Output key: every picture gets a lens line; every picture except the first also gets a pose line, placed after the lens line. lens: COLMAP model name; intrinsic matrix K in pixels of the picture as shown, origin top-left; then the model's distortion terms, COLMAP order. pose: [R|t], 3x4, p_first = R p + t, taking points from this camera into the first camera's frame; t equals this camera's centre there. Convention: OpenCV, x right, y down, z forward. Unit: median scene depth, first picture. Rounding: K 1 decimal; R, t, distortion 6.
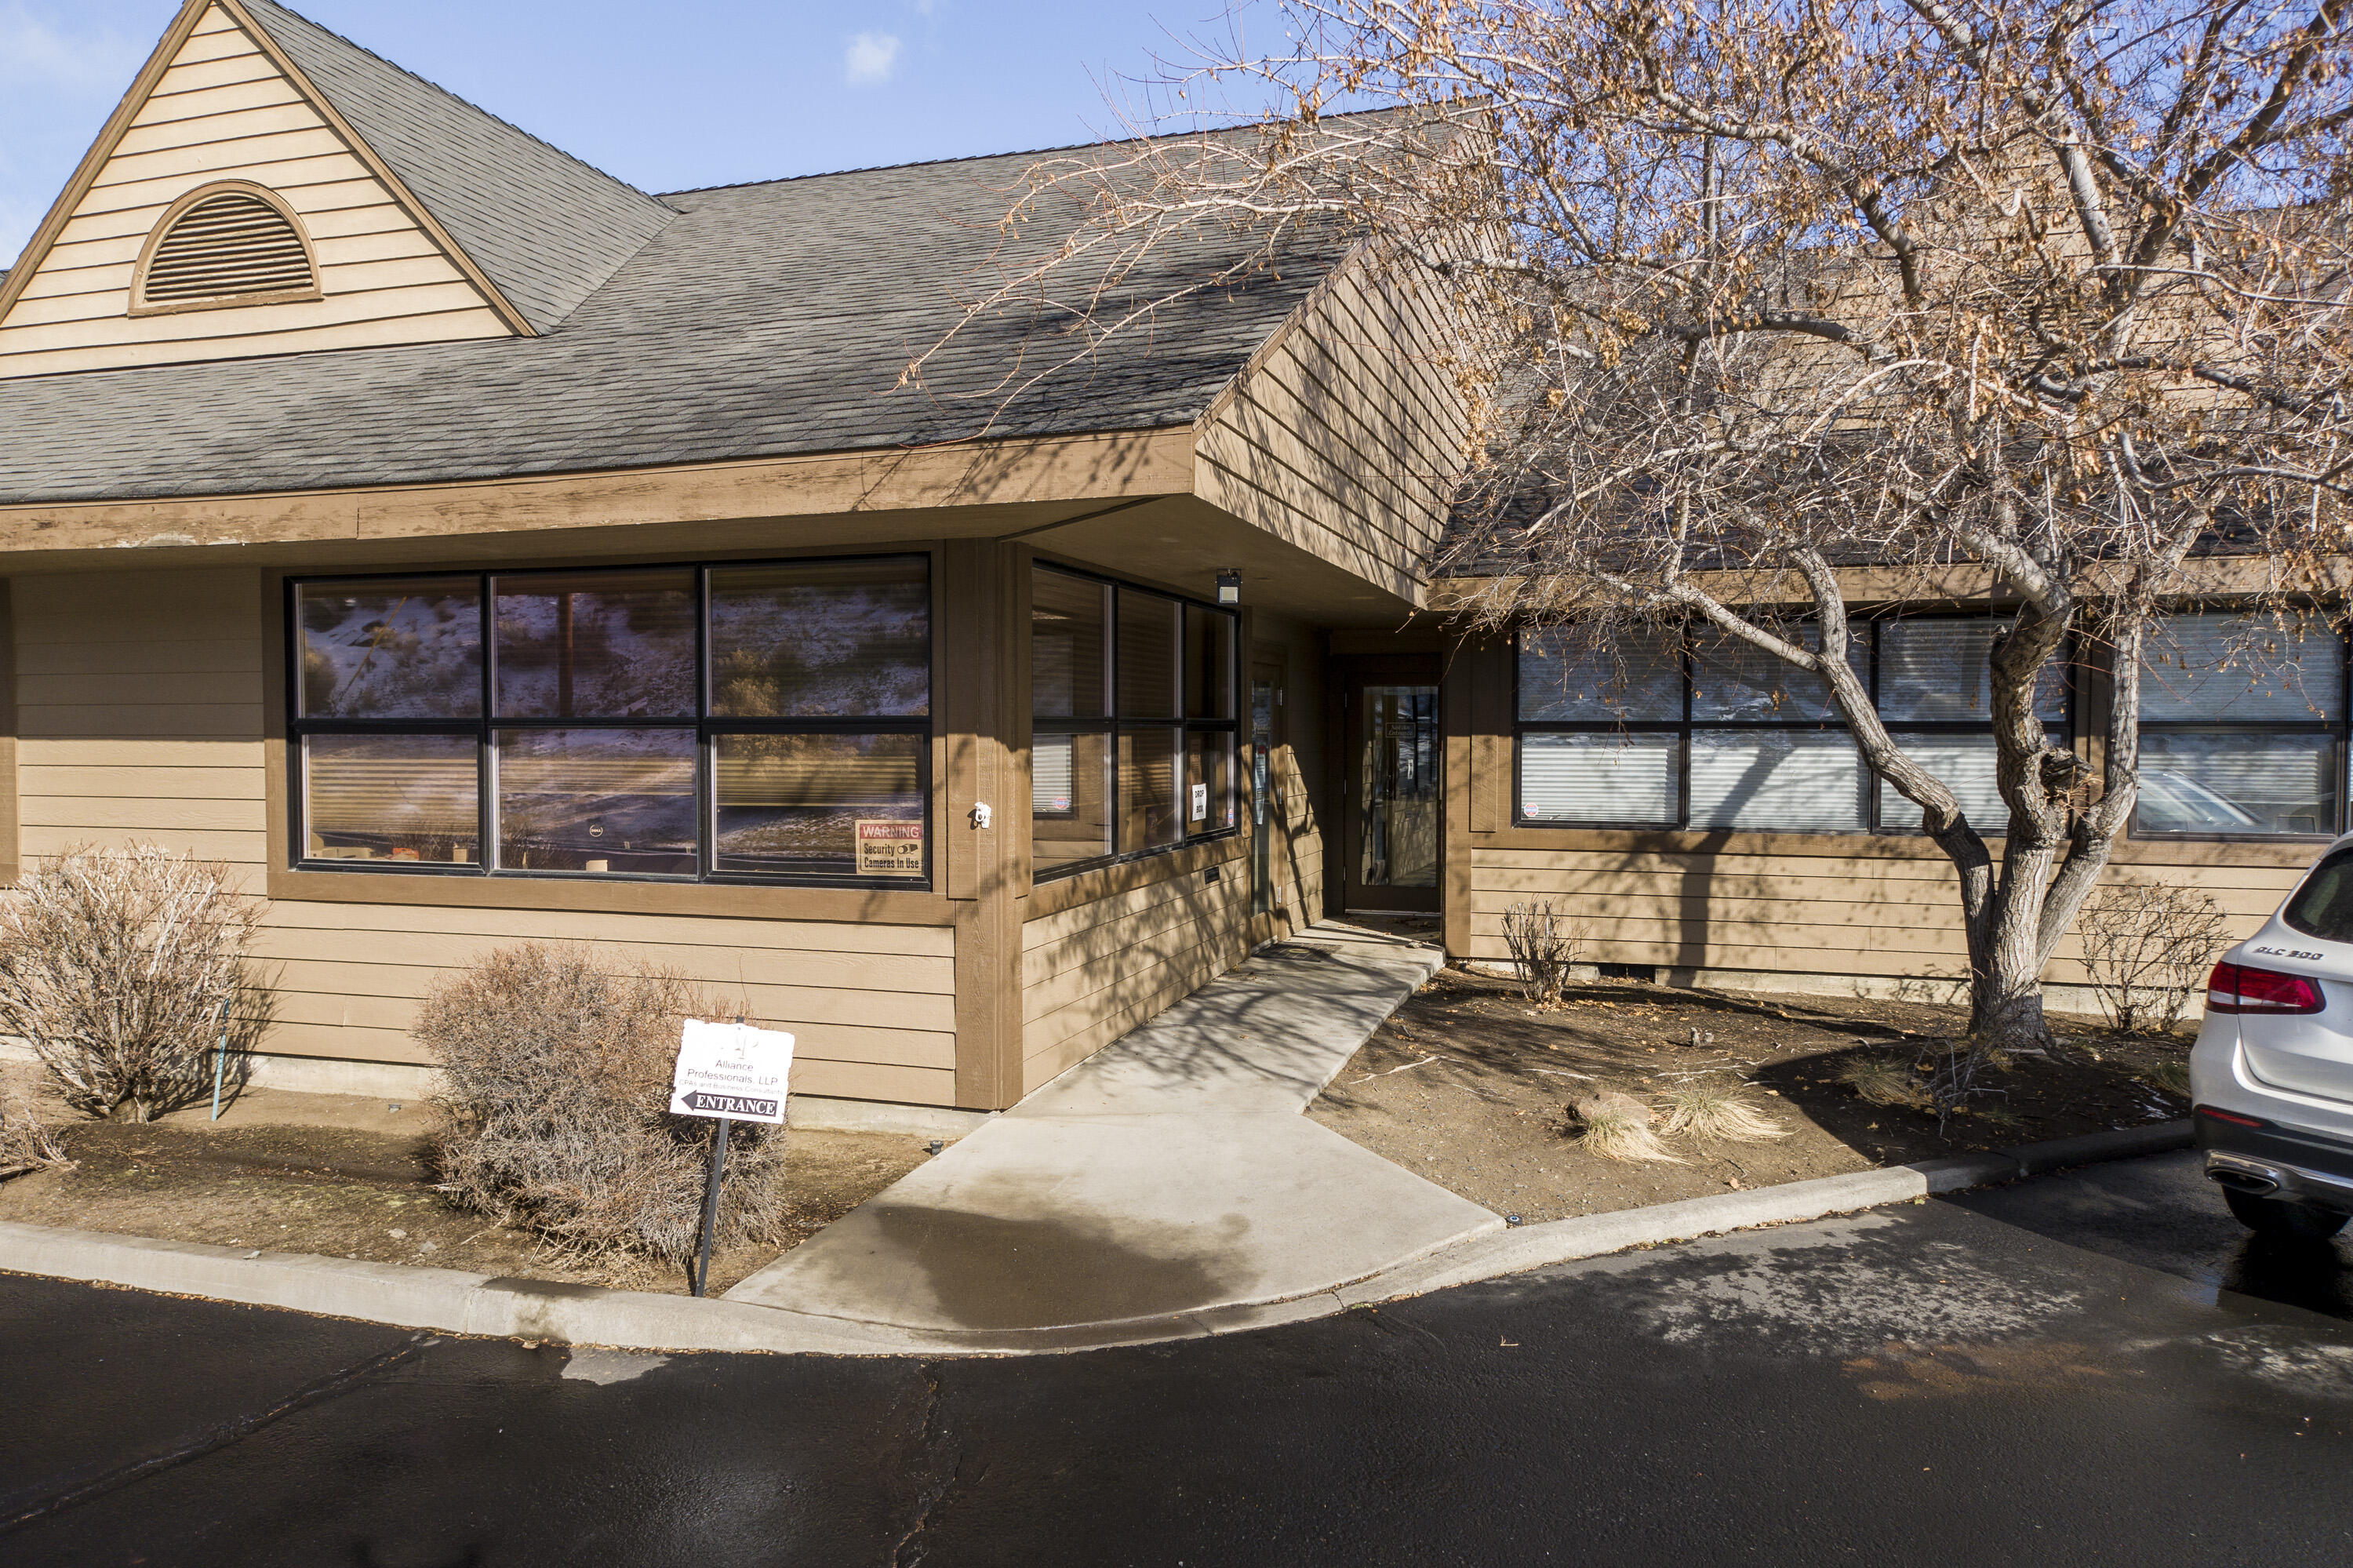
lens RADIAL K [[1591.1, 0, 1179.9], [0, 1591.1, 769.9], [0, 0, 1]] dist [-0.010209, 0.019906]
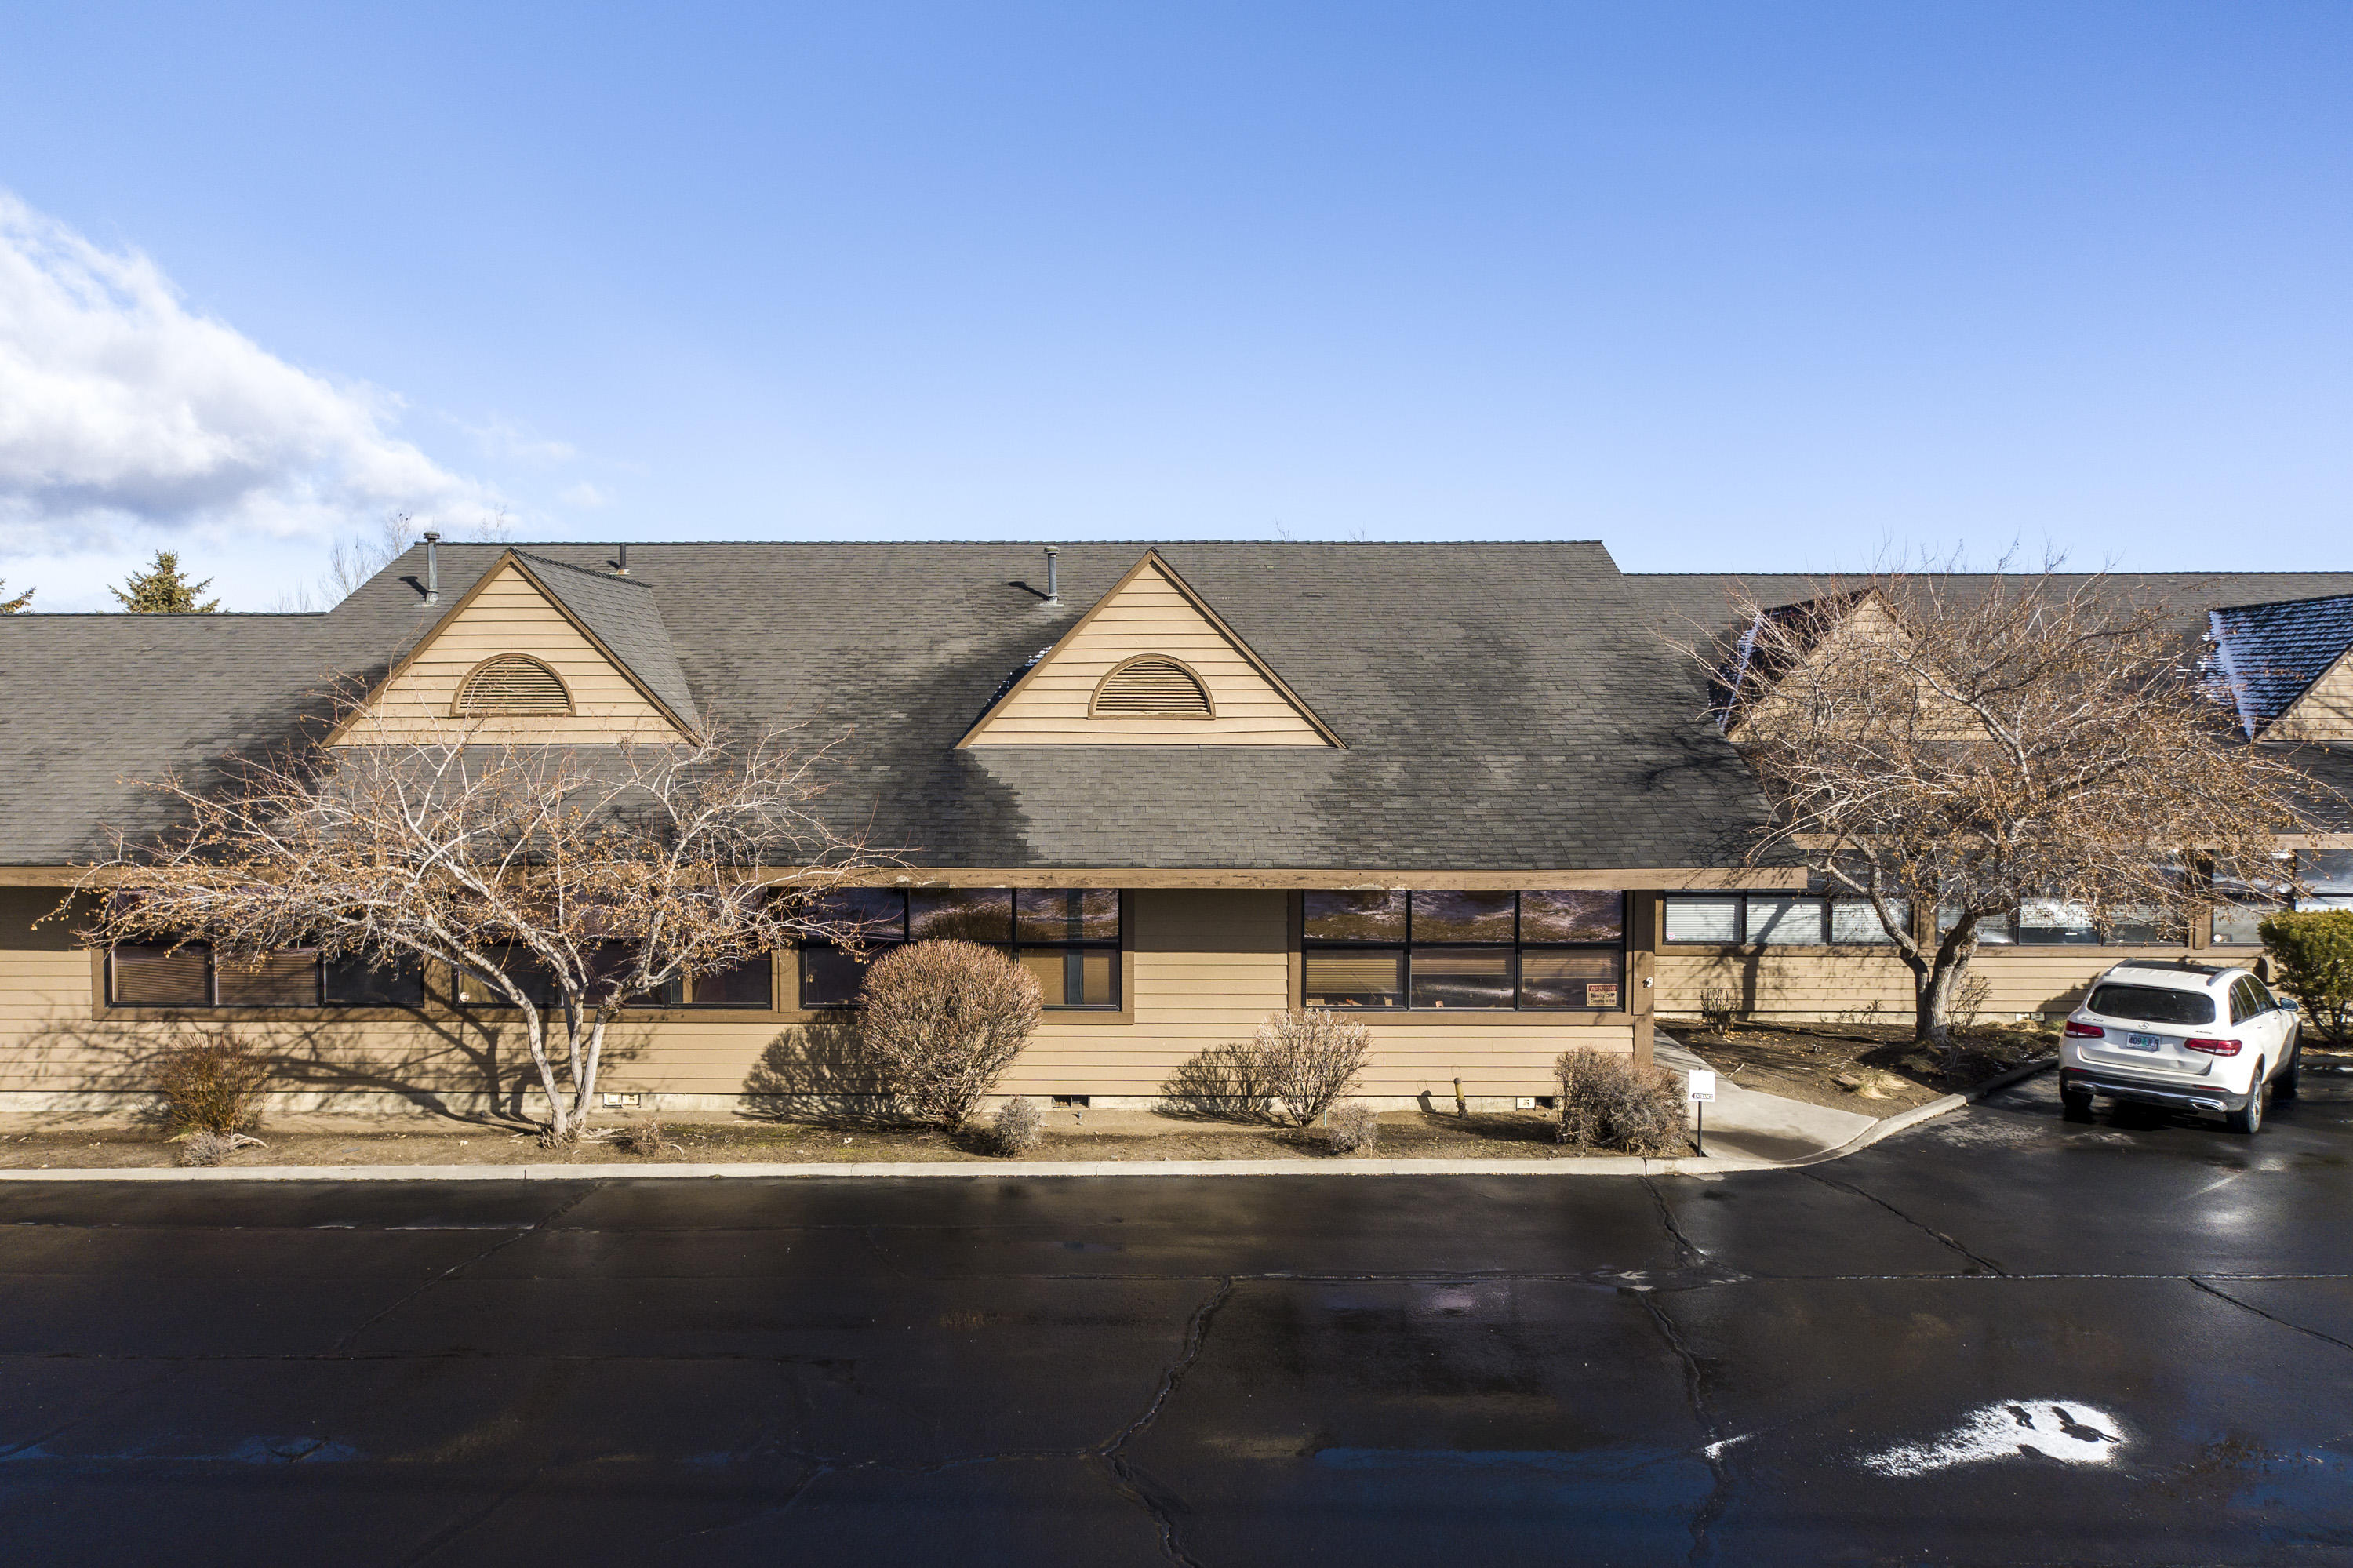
lens RADIAL K [[1591.1, 0, 1172.4], [0, 1591.1, 790.5], [0, 0, 1]] dist [-0.010209, 0.019906]
pose [[0.957288, -0.012611, 0.288862, -1.021178], [0.007590, 0.999800, 0.018495, -0.213481], [-0.289038, -0.015513, 0.957192, -0.784210]]
